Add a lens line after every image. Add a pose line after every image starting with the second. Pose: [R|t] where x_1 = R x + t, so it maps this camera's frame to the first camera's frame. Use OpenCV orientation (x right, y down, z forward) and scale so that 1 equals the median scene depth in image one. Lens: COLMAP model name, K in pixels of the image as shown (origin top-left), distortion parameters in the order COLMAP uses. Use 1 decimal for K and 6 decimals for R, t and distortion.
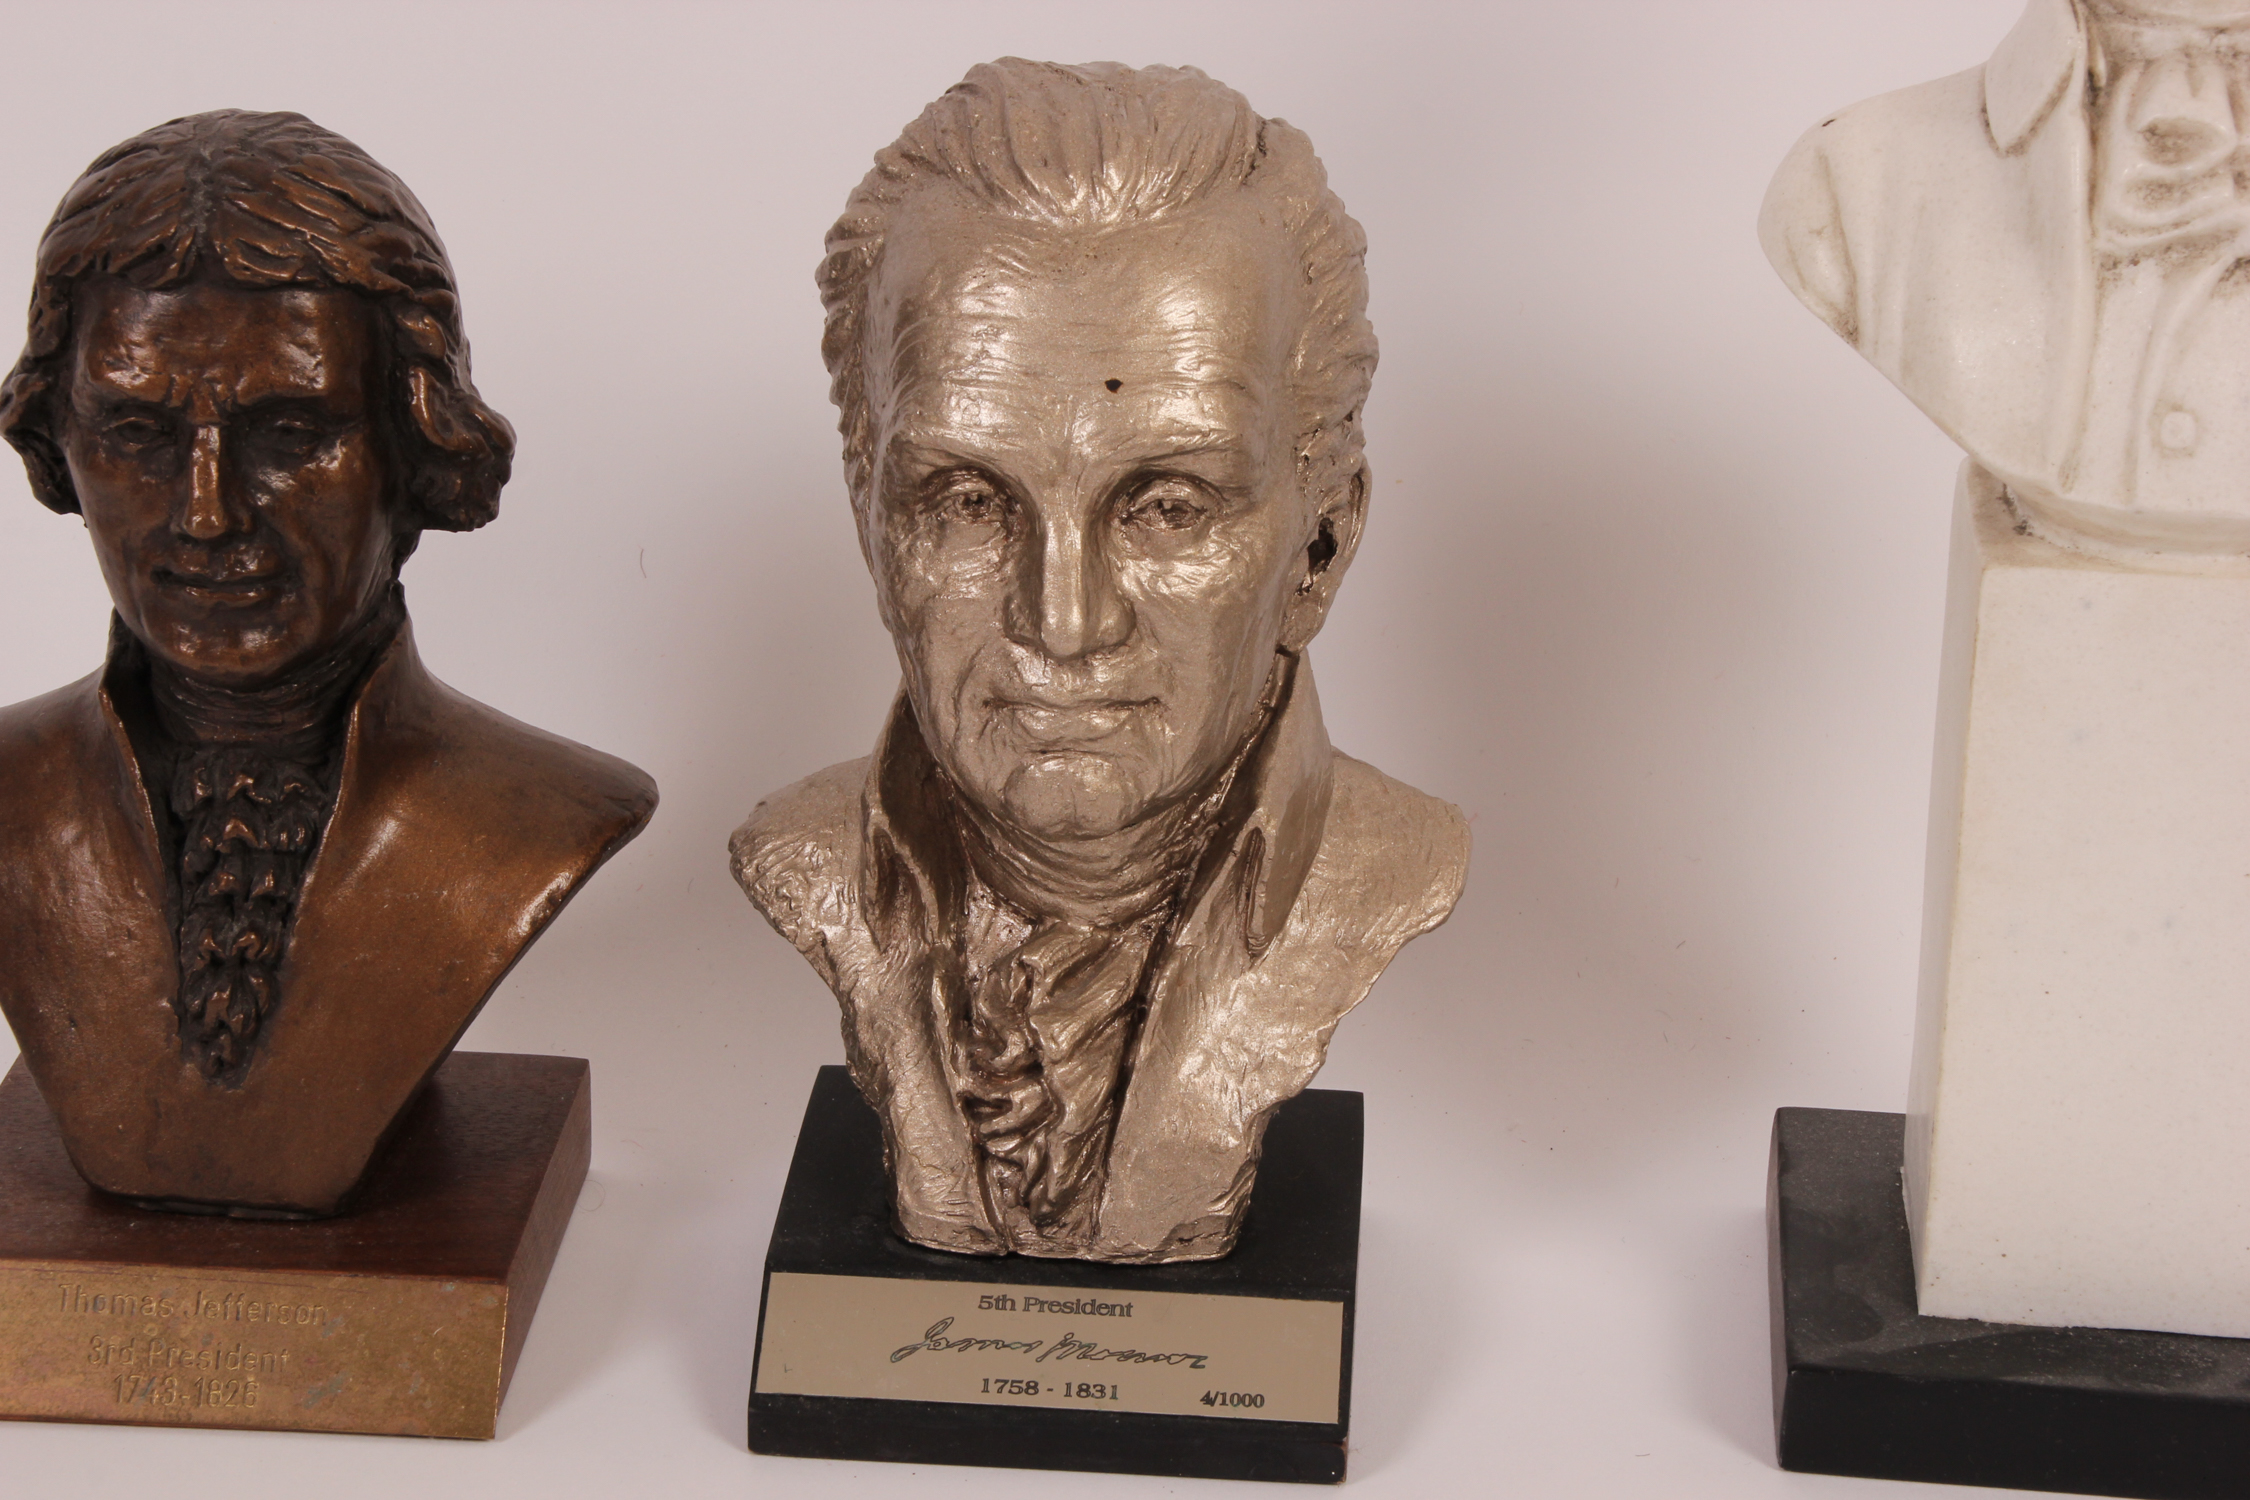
lens RADIAL K [[5253.6, 0, 1136.1], [0, 5253.6, 779.7], [0, 0, 1]] dist [0.326475, 0.000000]
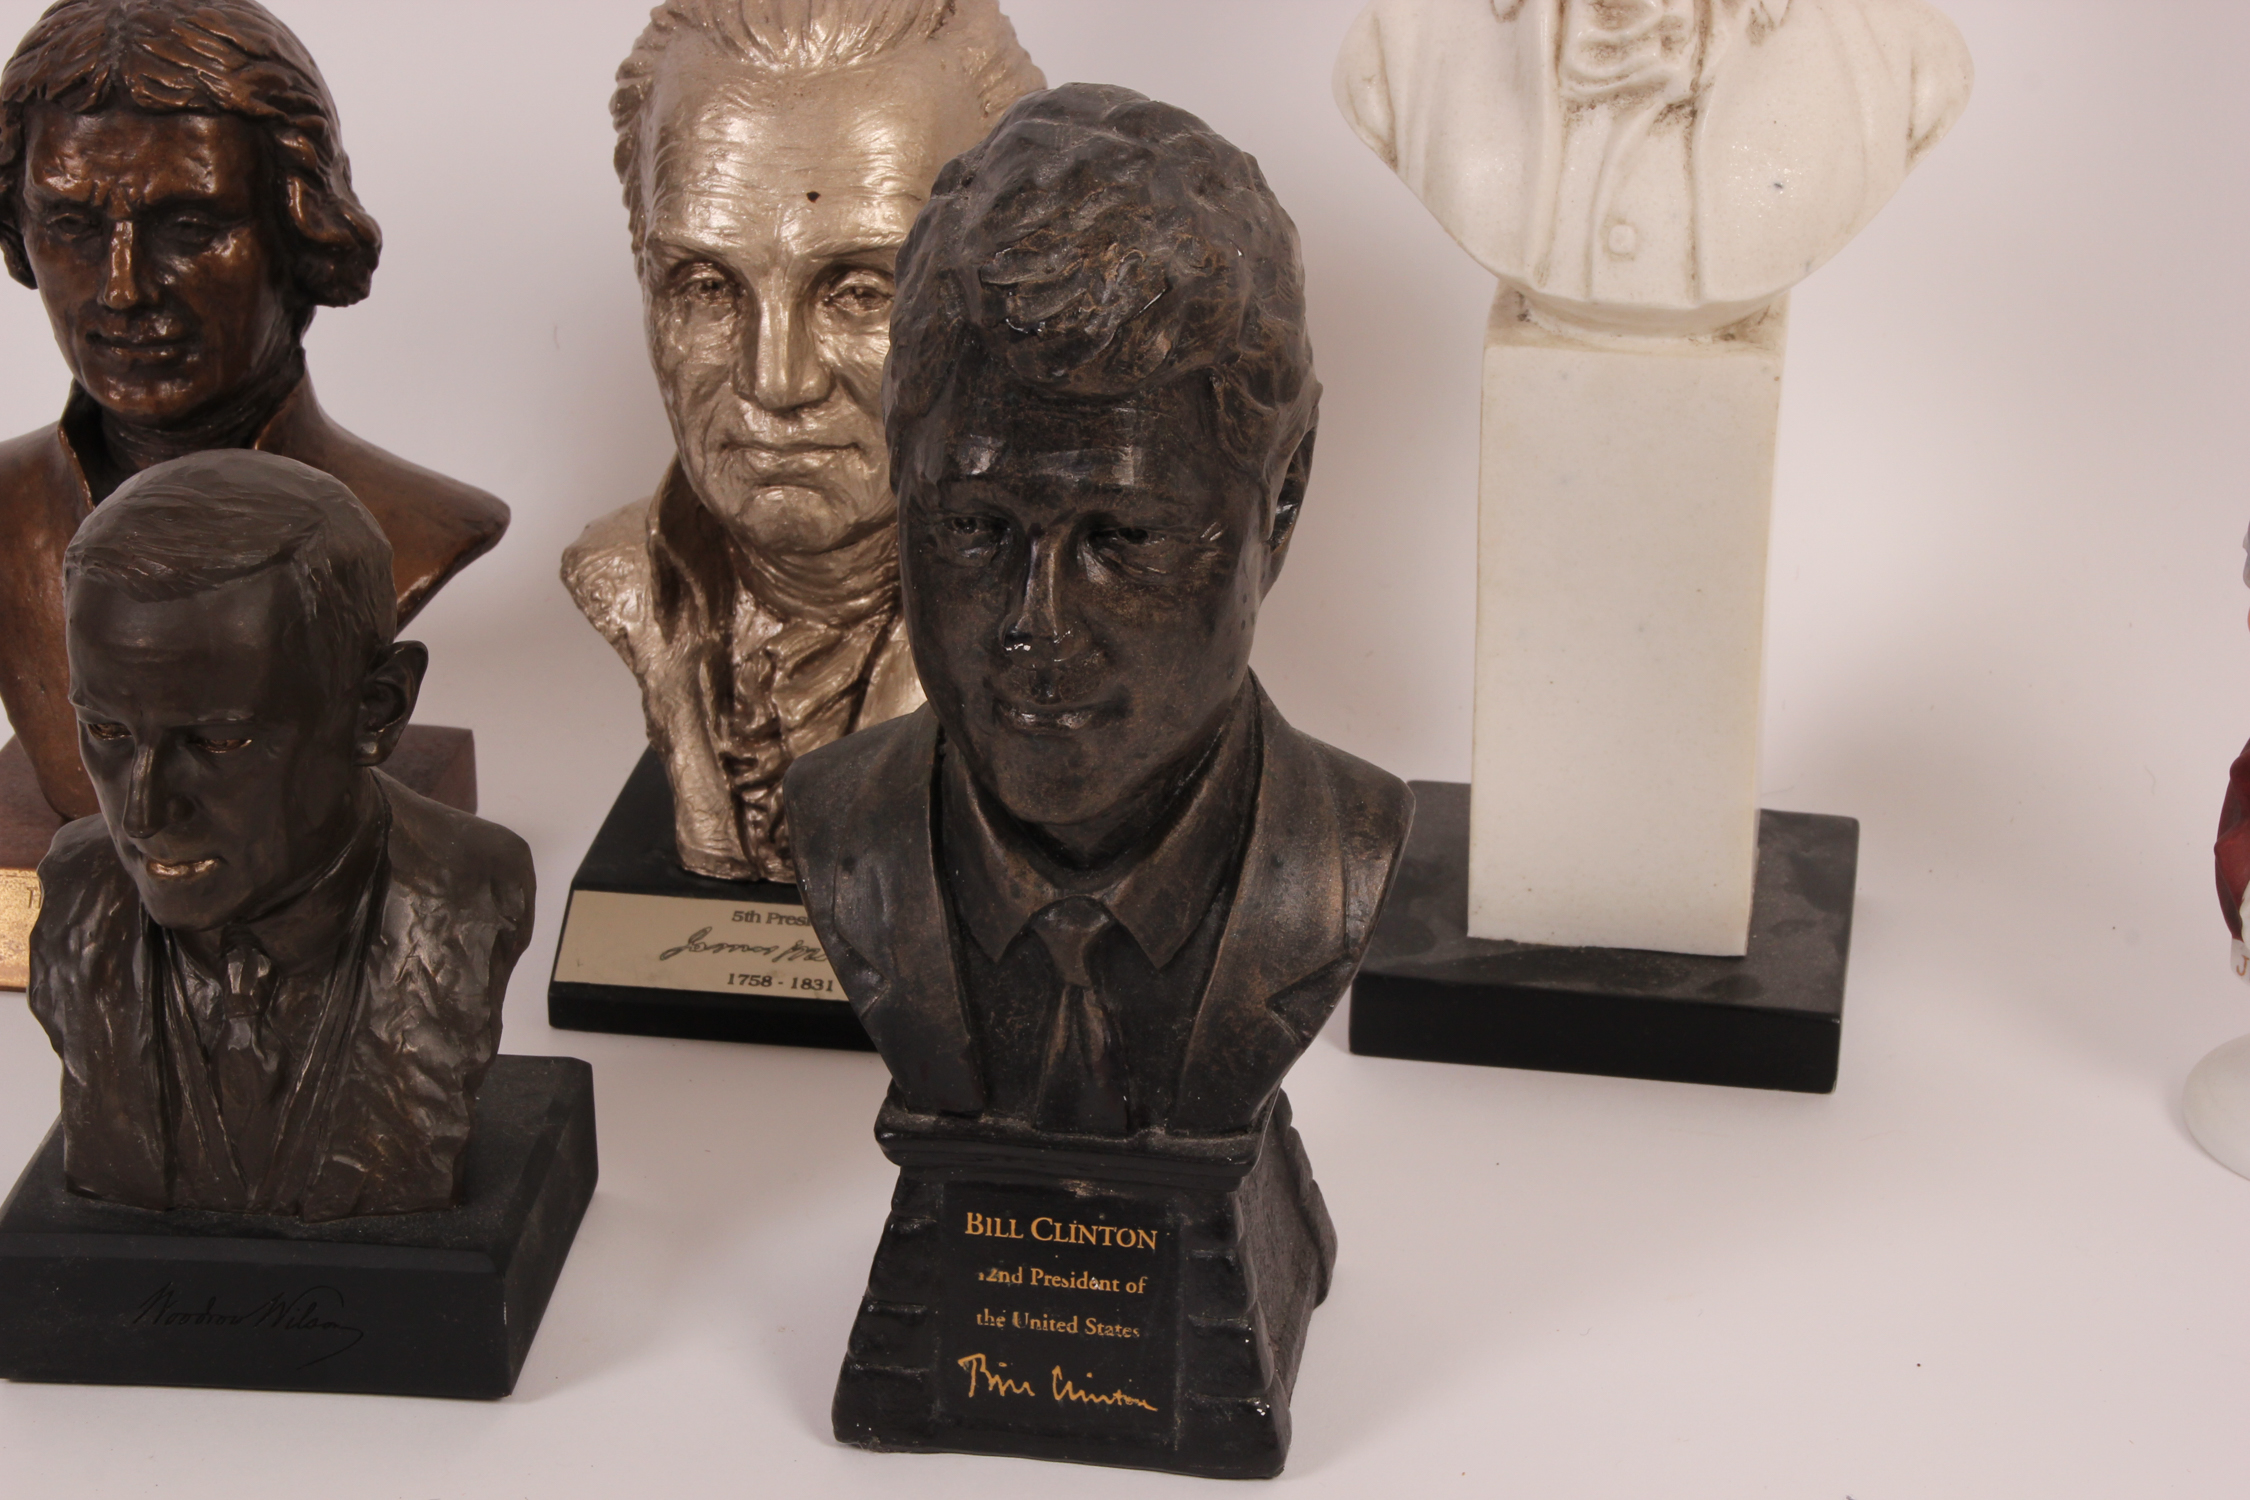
lens RADIAL K [[5001.5, 0, 1140.3], [0, 5001.5, 792.4], [0, 0, 1]] dist [0.305620, 0.000000]
pose [[0.996707, 0.014965, -0.079694, 0.166322], [-0.011475, 0.998963, 0.044070, 0.014260], [0.080270, -0.043011, 0.995845, -0.206094]]
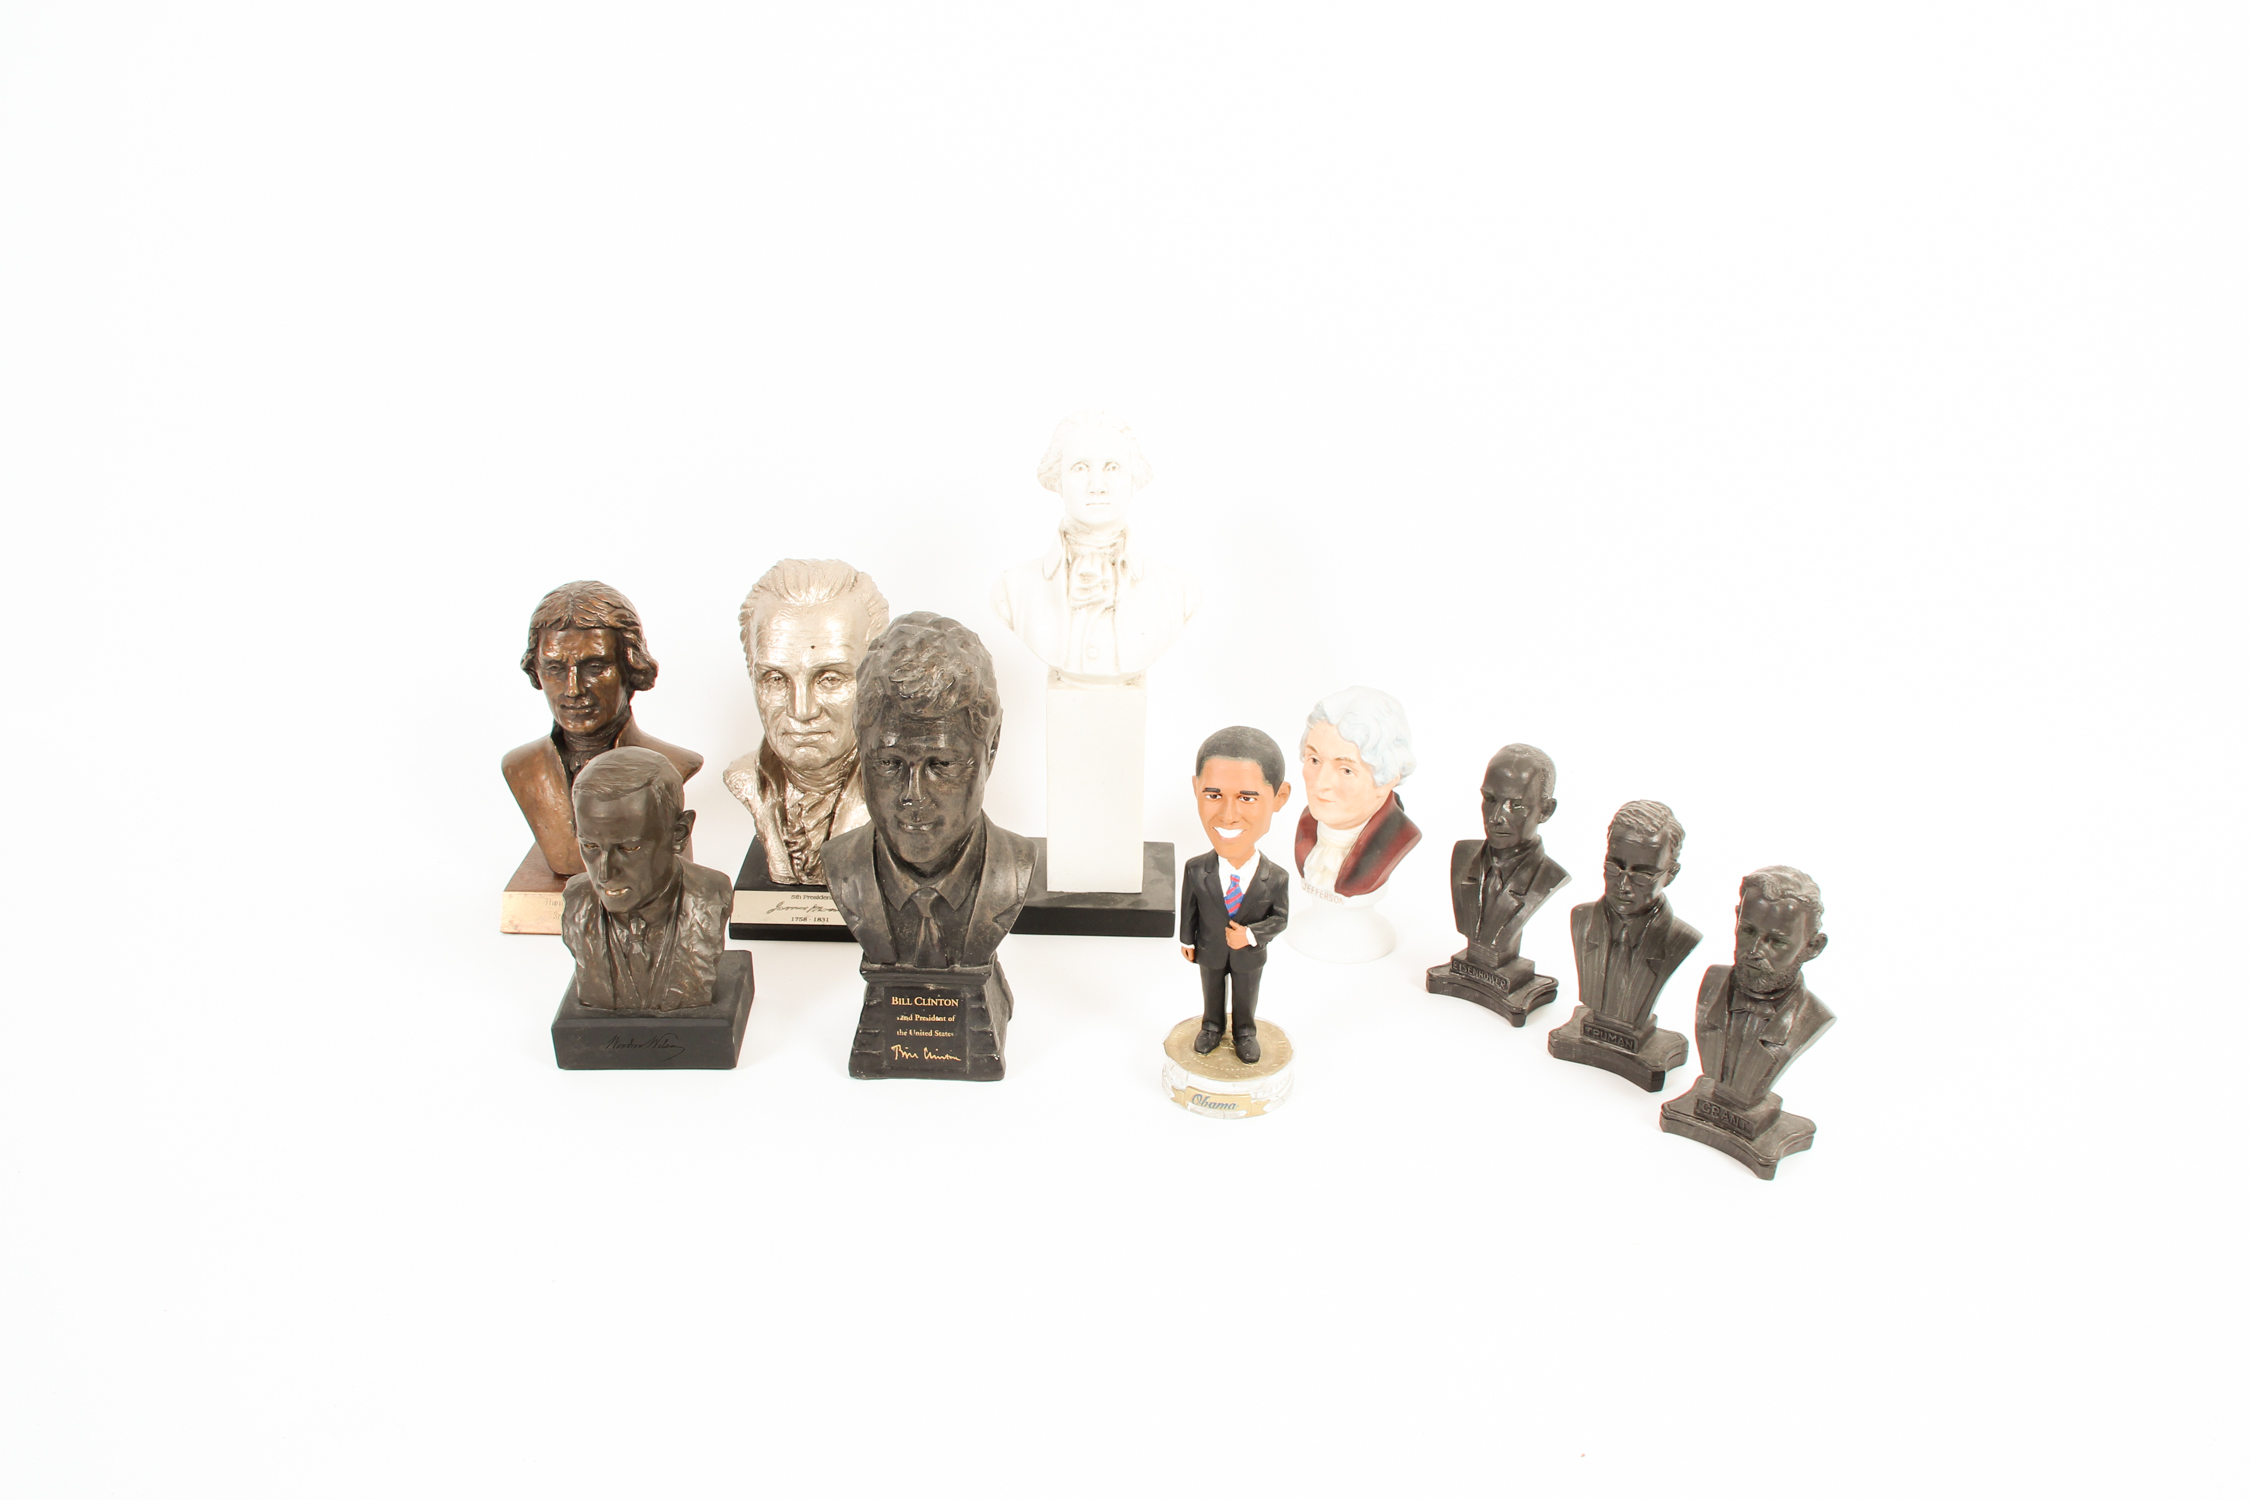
lens RADIAL K [[1849.6, 0, 1134.9], [0, 1849.6, 779.8], [0, 0, 1]] dist [-0.157620, 0.012392]
pose [[0.996838, -0.031733, 0.072854, 0.118320], [0.030130, 0.999281, 0.023003, -0.004501], [-0.073532, -0.020736, 0.997077, -0.292105]]
